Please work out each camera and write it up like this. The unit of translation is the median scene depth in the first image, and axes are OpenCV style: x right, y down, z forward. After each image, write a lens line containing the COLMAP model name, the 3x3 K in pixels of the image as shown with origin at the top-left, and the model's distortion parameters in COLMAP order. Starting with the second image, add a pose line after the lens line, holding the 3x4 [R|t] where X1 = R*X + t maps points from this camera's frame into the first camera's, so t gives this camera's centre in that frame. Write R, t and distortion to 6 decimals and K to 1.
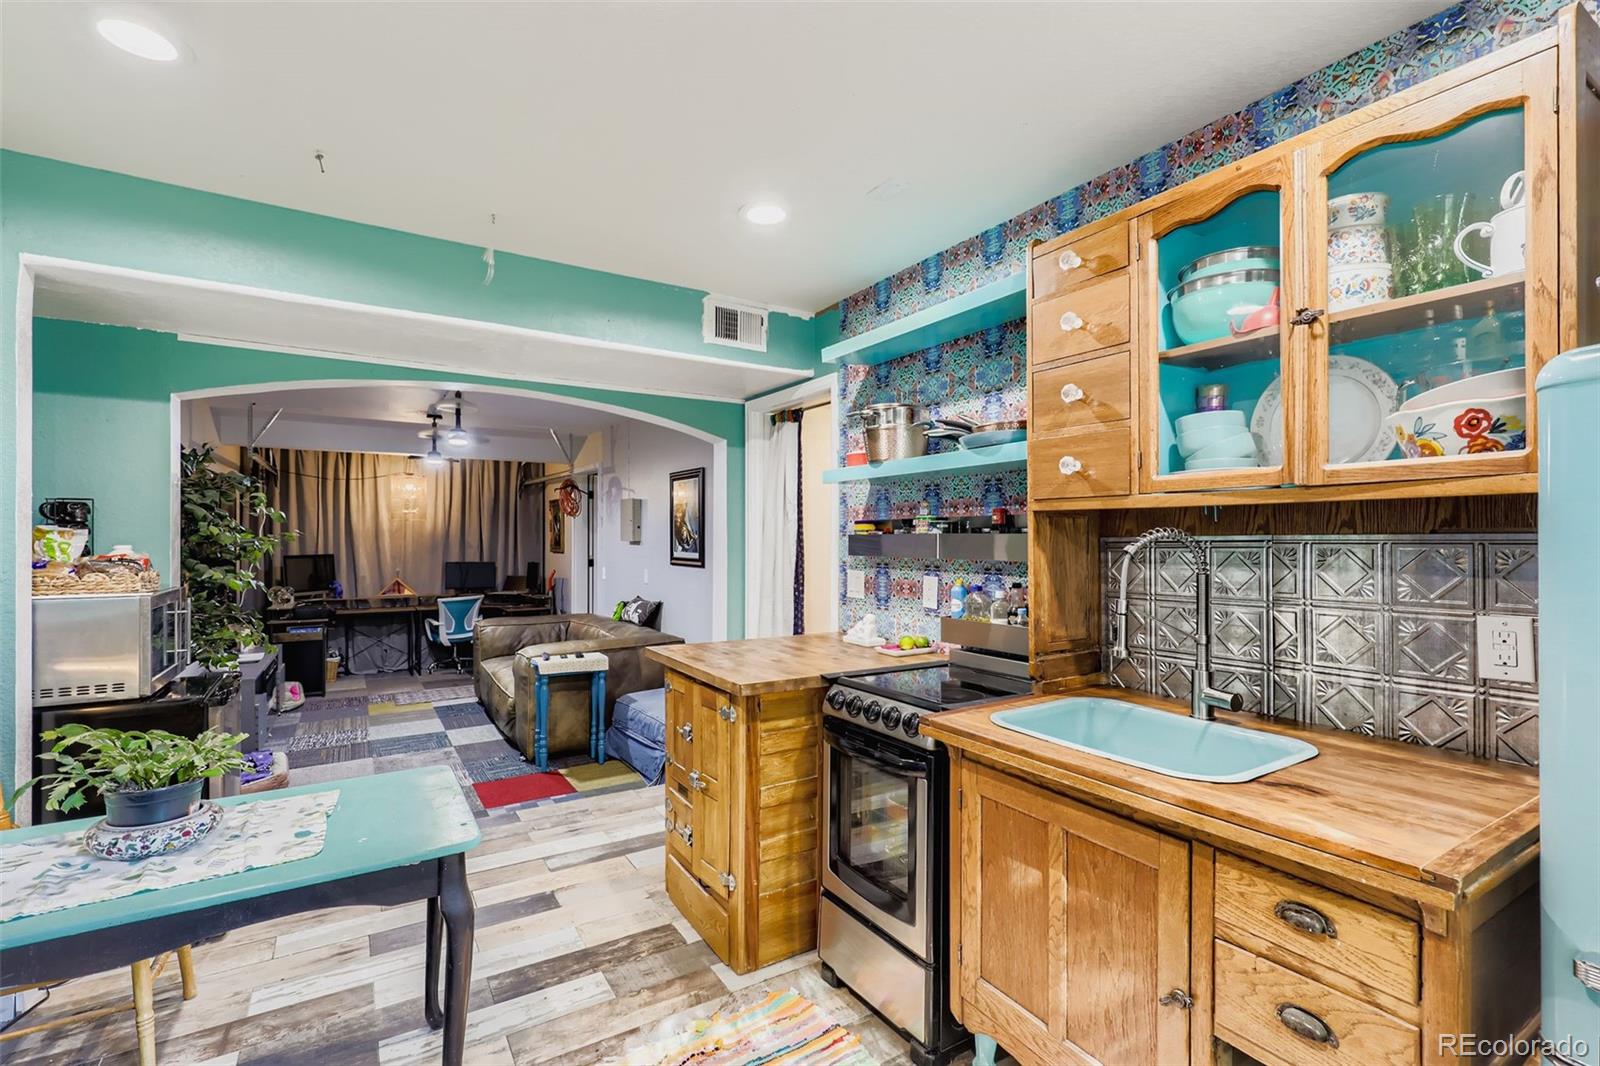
lens RADIAL K [[727.2, 0, 808.2], [0, 727.2, 538.5], [0, 0, 1]] dist [0.005751, -0.002335]
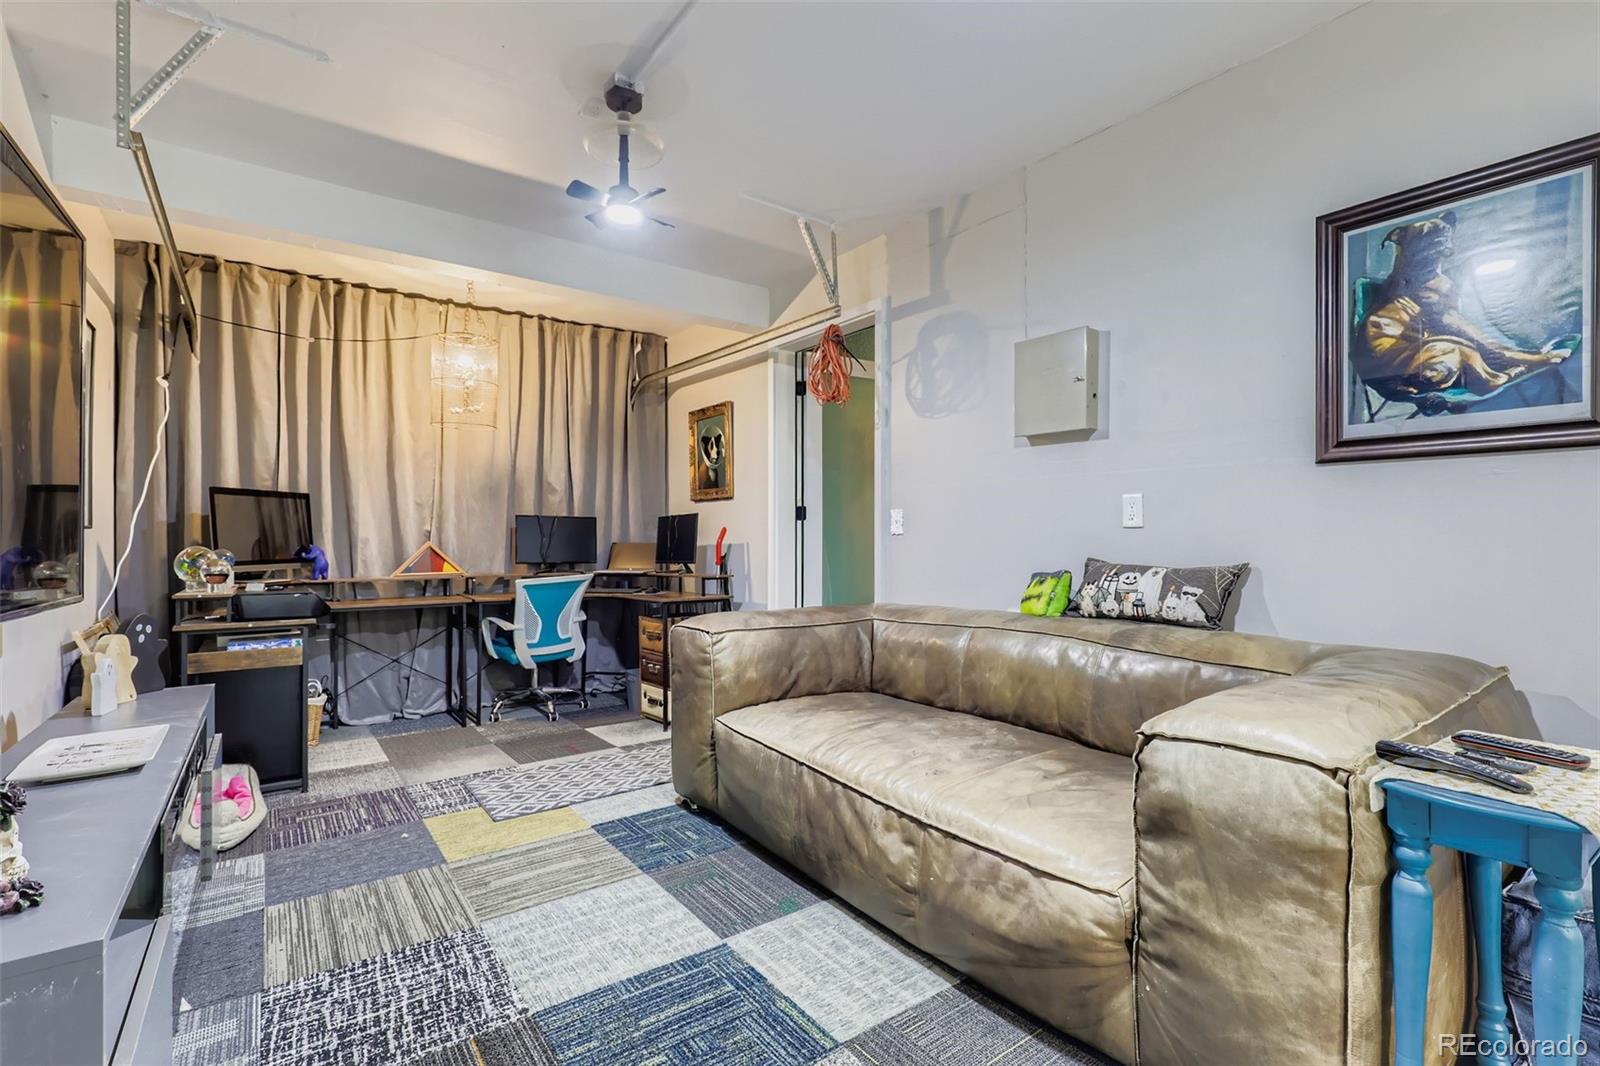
lens RADIAL K [[727.2, 0, 793.4], [0, 727.2, 536.3], [0, 0, 1]] dist [0.005751, -0.002335]
pose [[0.997630, -0.000477, 0.068800, -0.355049], [0.000648, 0.999997, -0.002460, 0.054683], [-0.068798, 0.002498, 0.997627, 0.476778]]
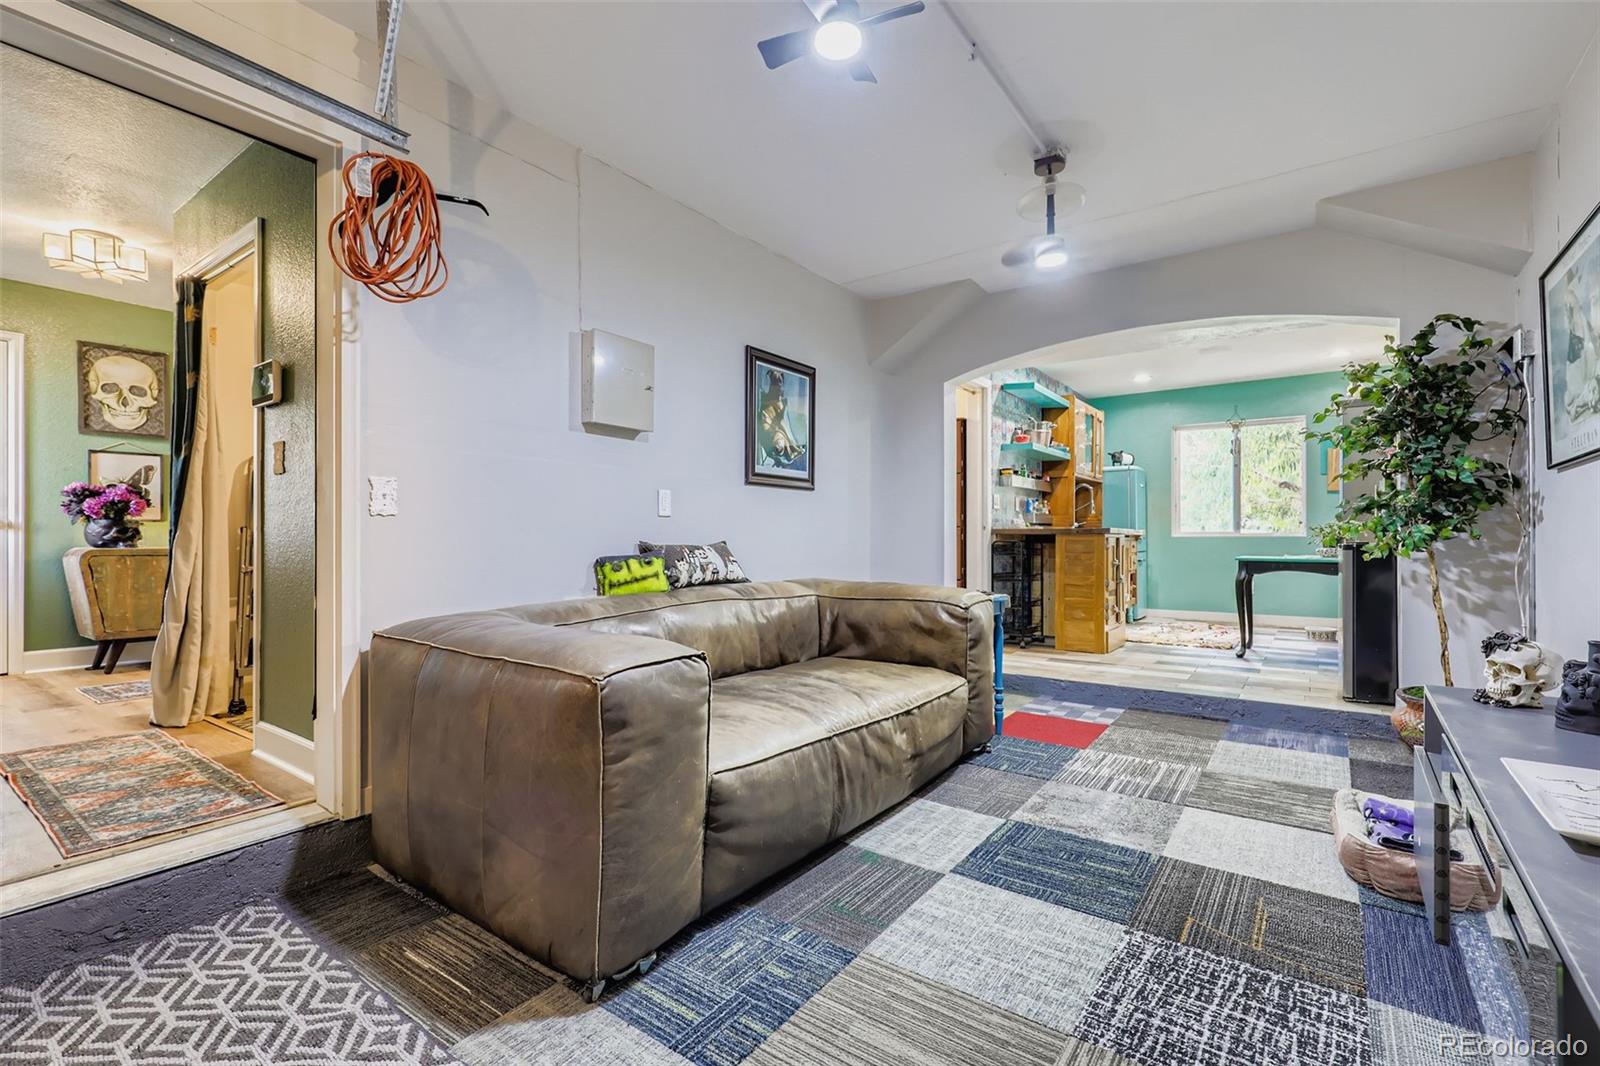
lens RADIAL K [[727.2, 0, 798.0], [0, 727.2, 533.0], [0, 0, 1]] dist [0.005751, -0.002335]
pose [[-0.373315, 0.003584, 0.927698, -0.603310], [0.002334, 0.999993, -0.002924, 0.061235], [-0.927702, 0.001074, -0.373321, 0.887604]]
